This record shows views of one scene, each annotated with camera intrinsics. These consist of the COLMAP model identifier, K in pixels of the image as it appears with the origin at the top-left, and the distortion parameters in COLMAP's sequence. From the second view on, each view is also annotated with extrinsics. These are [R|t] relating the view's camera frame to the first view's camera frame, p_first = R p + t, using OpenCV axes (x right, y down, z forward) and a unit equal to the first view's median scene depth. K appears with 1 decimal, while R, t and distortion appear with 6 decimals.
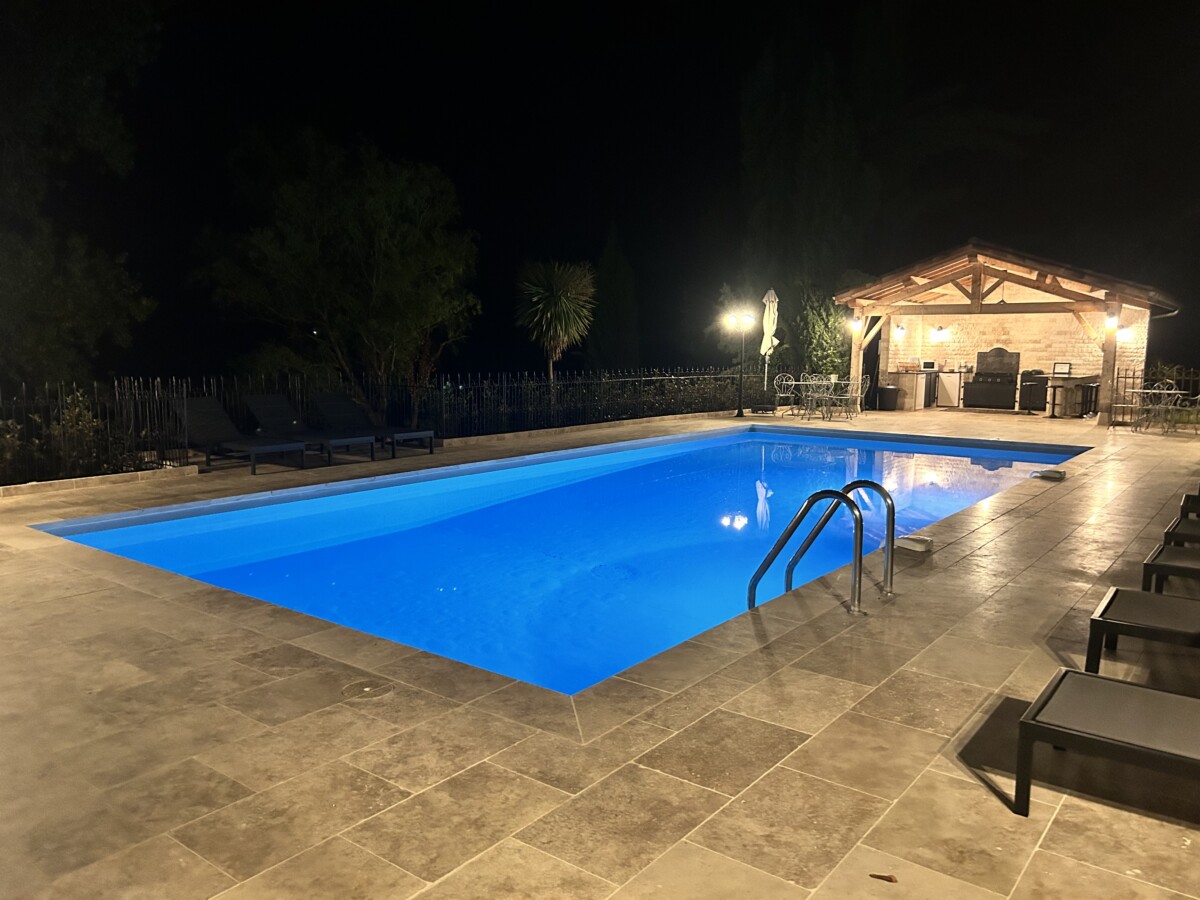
lens RADIAL K [[900.3, 0, 590.7], [0, 900.3, 454.1], [0, 0, 1]] dist [0.030308, -0.028420]
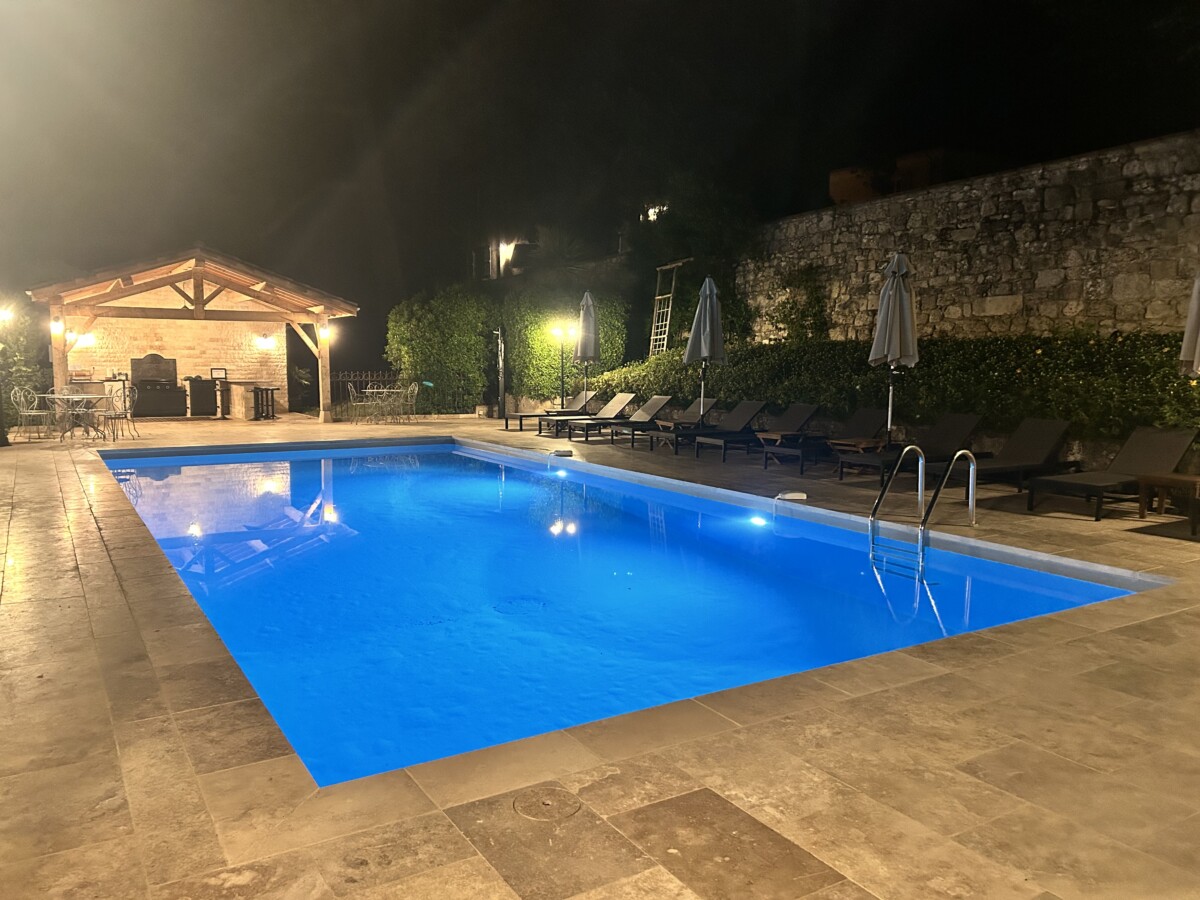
lens RADIAL K [[900.3, 0, 588.8], [0, 900.3, 453.9], [0, 0, 1]] dist [0.030308, -0.028420]
pose [[0.356795, -0.103889, 0.928388, -0.307332], [0.109611, 0.991588, 0.068836, -0.028370], [-0.927730, 0.077201, 0.365181, 0.232547]]
